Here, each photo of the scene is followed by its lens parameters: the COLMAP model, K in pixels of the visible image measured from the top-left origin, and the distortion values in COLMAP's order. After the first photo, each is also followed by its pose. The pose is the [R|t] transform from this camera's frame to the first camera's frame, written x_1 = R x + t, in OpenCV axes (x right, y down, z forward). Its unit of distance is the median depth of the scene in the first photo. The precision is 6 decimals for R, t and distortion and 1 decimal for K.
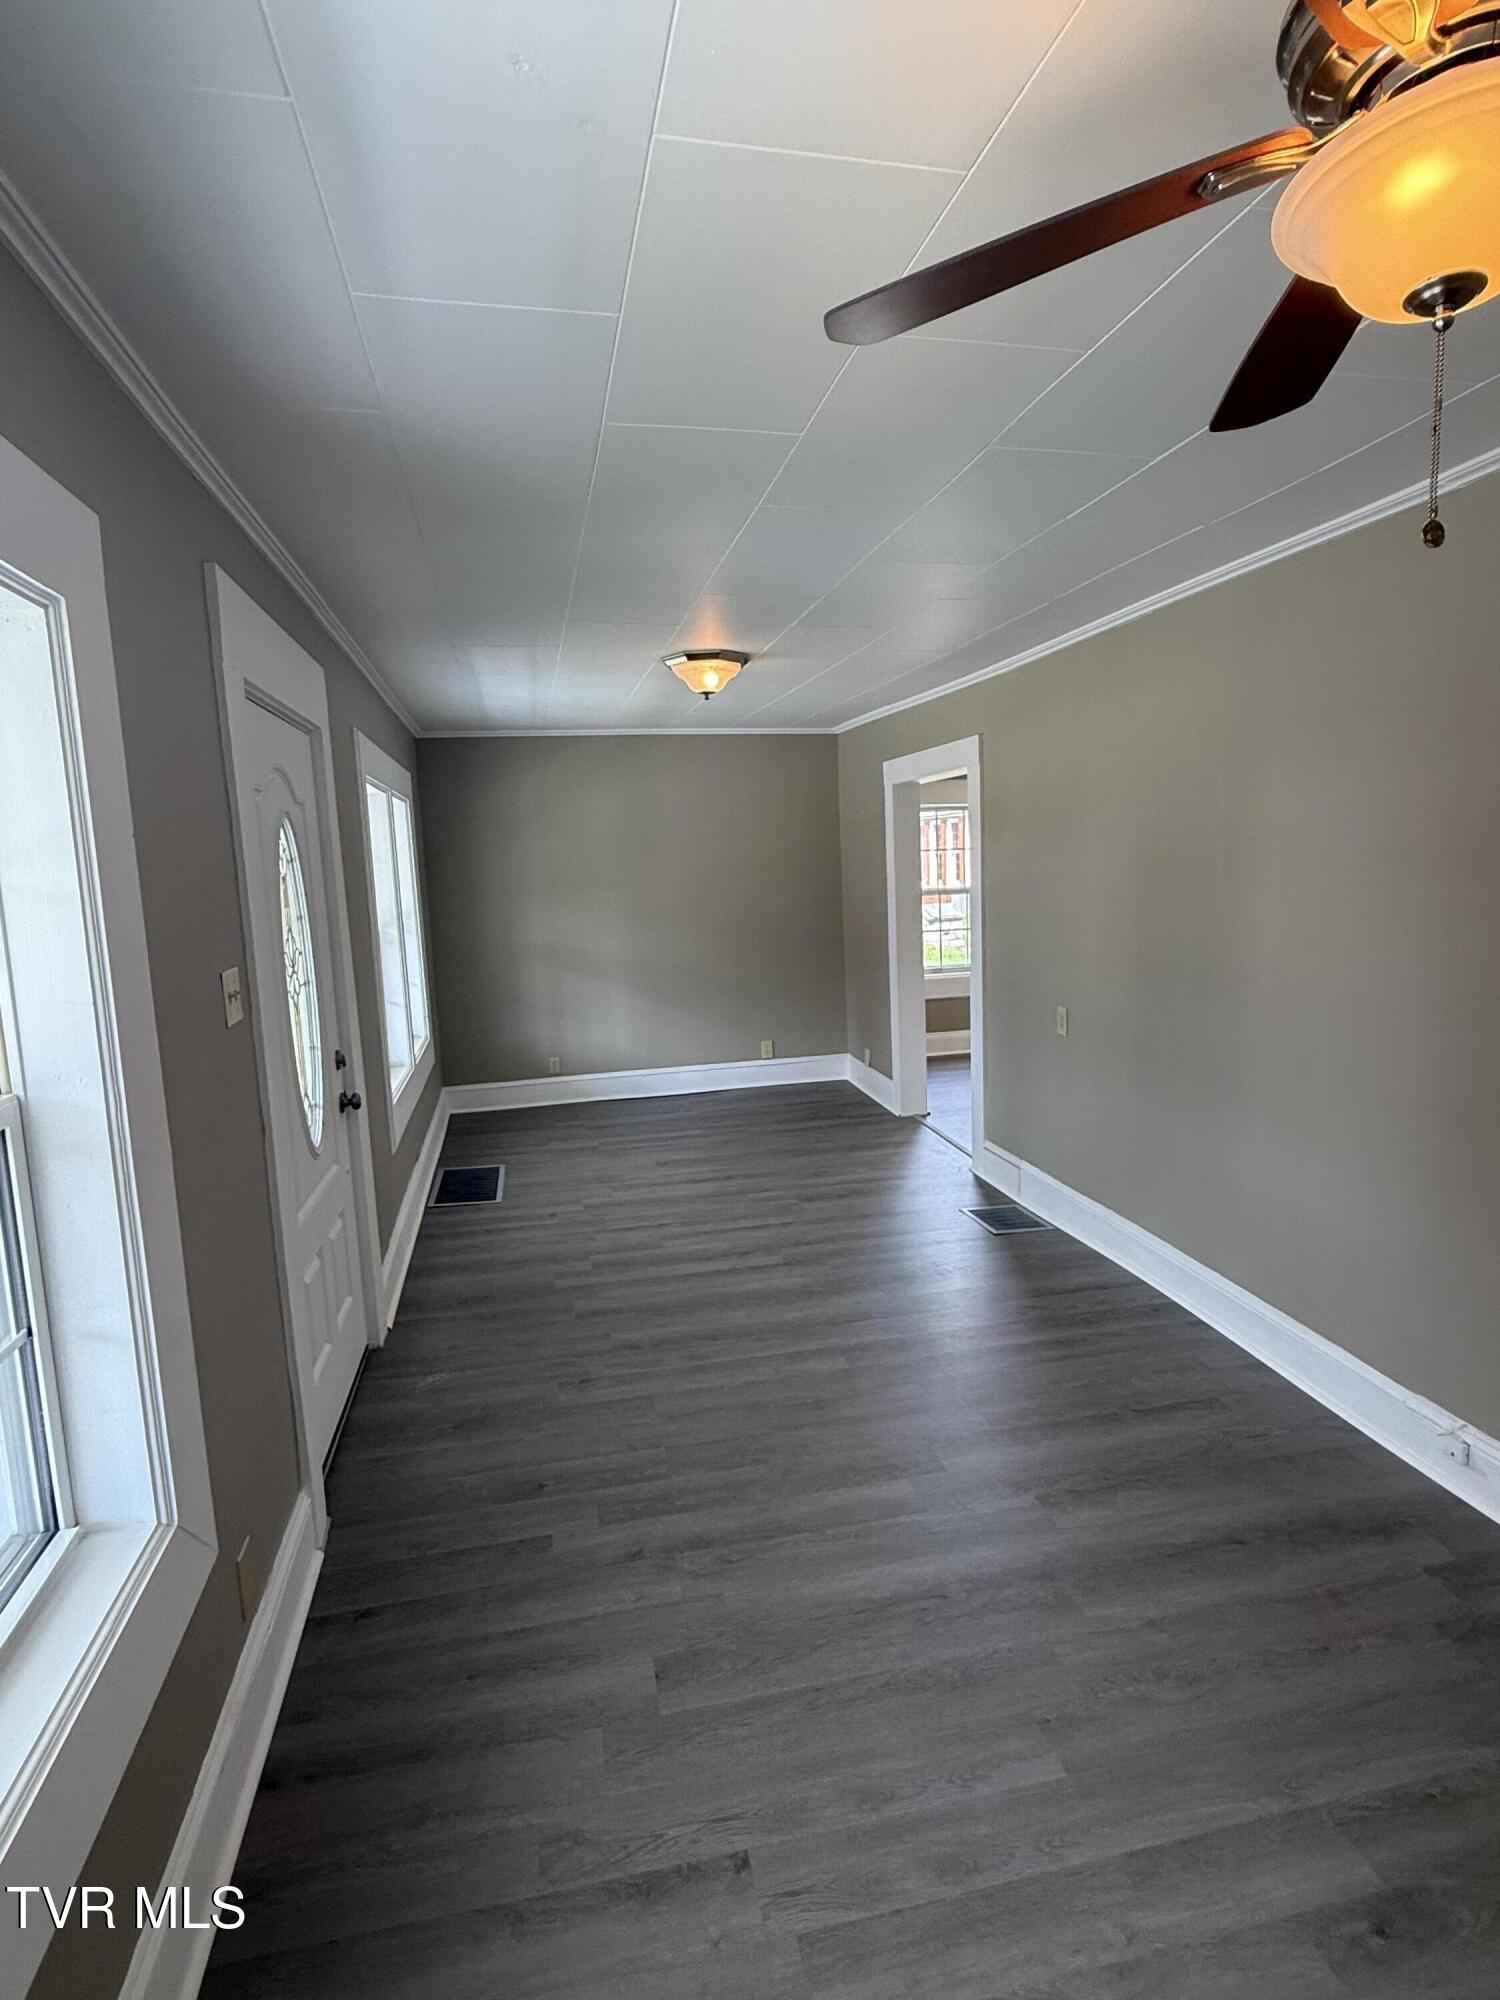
lens RADIAL K [[1015.0, 0, 752.5], [0, 1015.0, 995.8], [0, 0, 1]] dist [-0.000367, 0.002337]
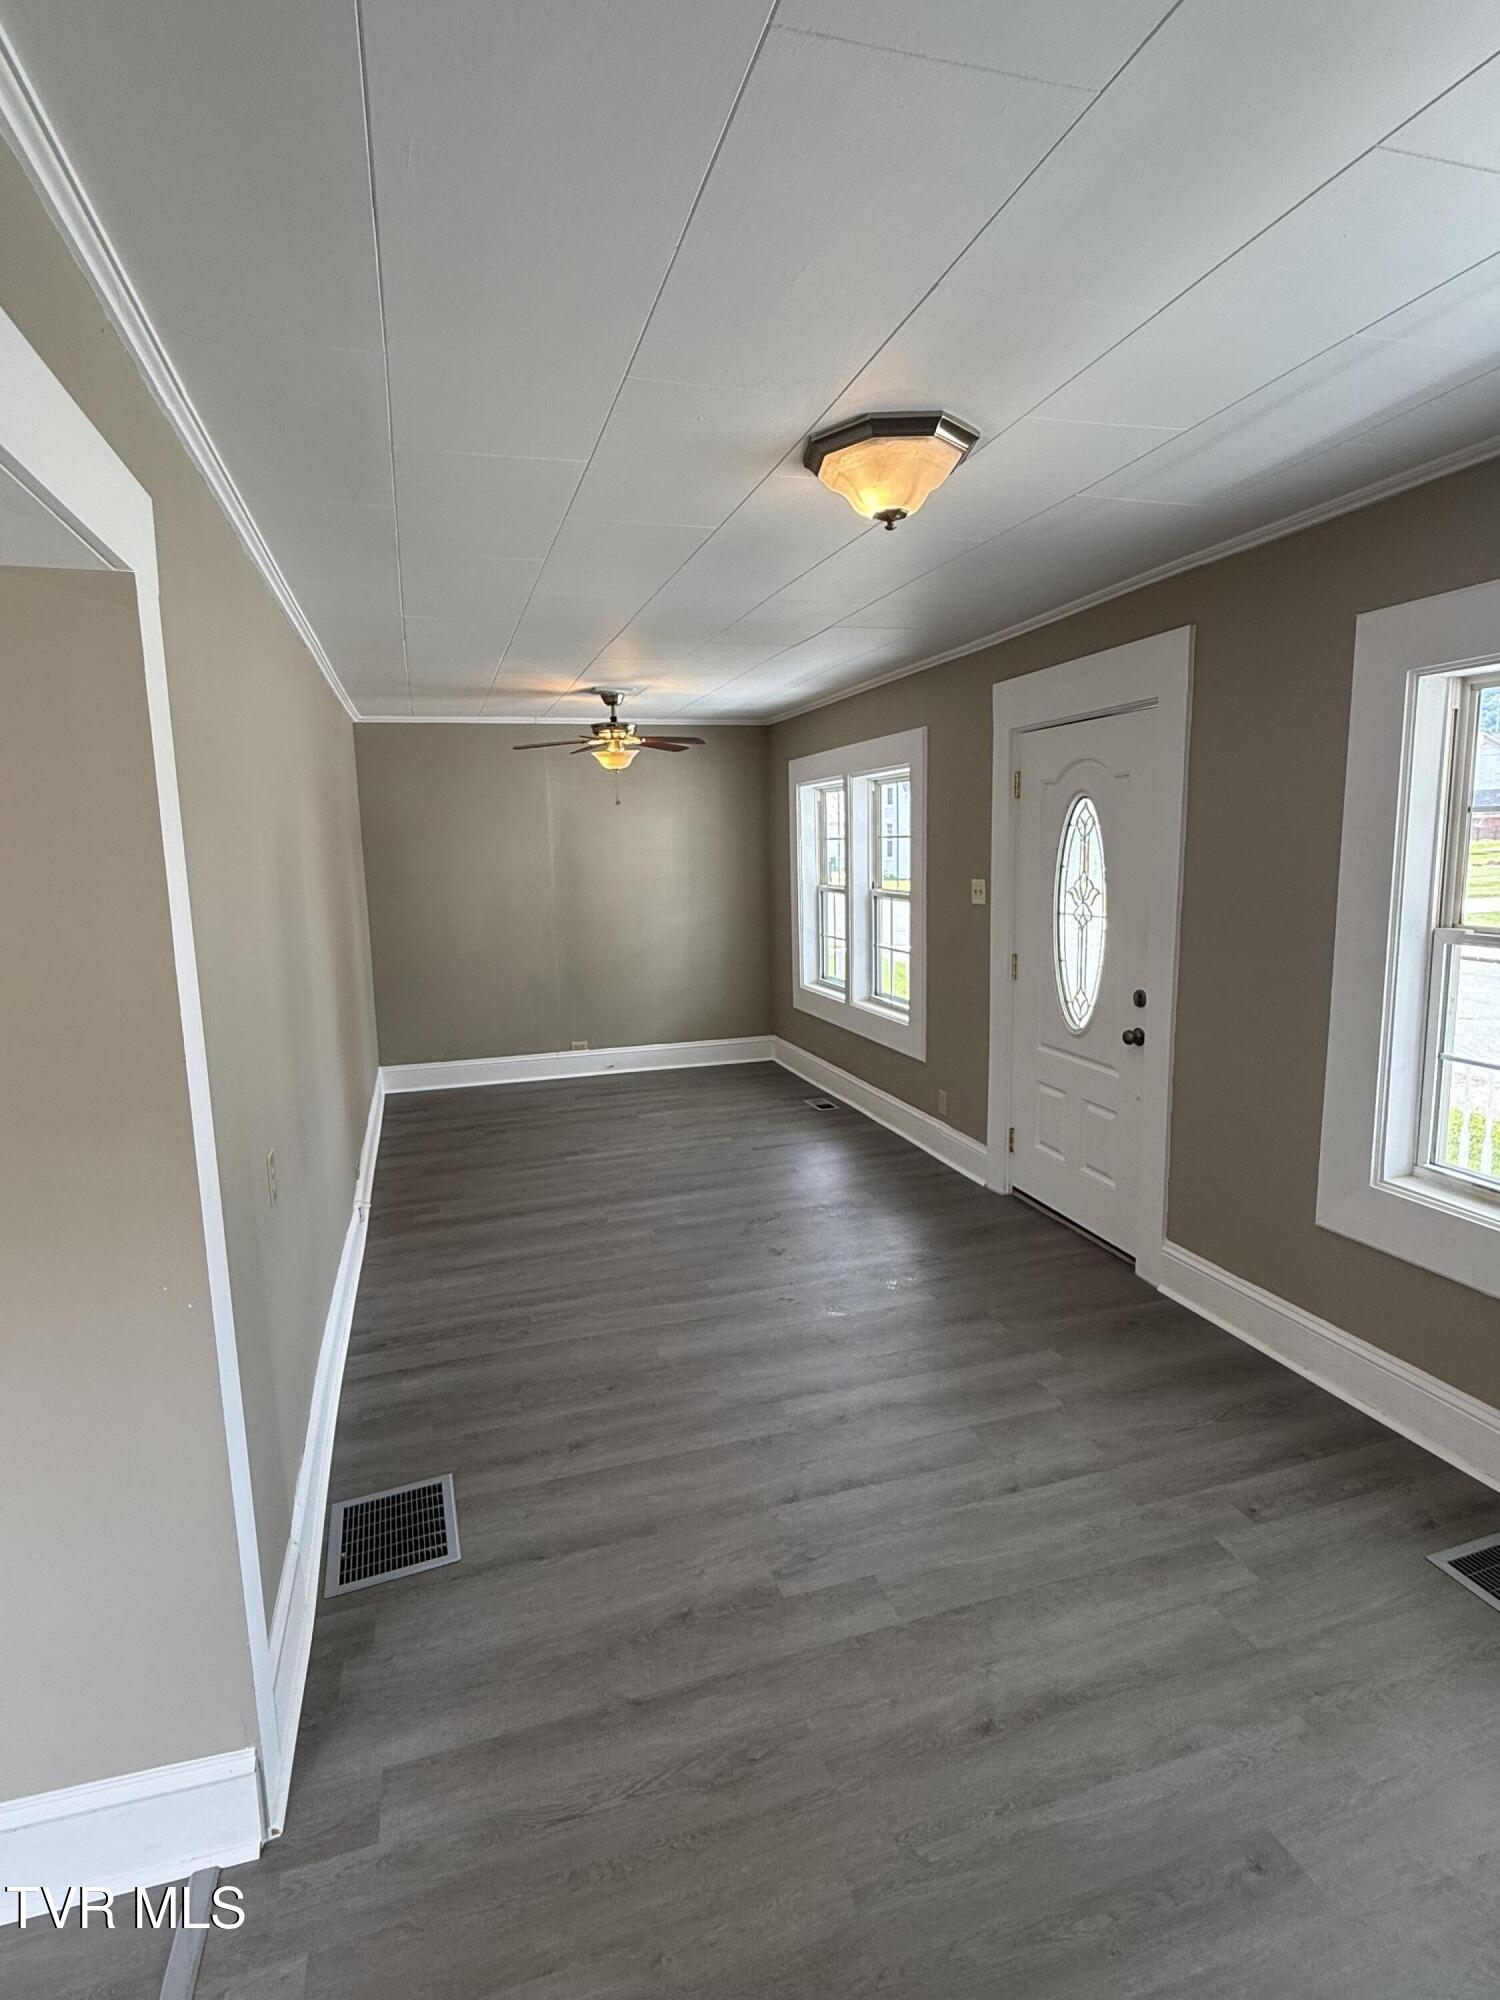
lens RADIAL K [[1015.0, 0, 749.8], [0, 1015.0, 1001.6], [0, 0, 1]] dist [-0.000367, 0.002337]
pose [[-0.994195, 0.078871, -0.073181, 0.076349], [0.054514, 0.955664, 0.289370, -0.204651], [0.092760, 0.283701, -0.954416, 1.468432]]
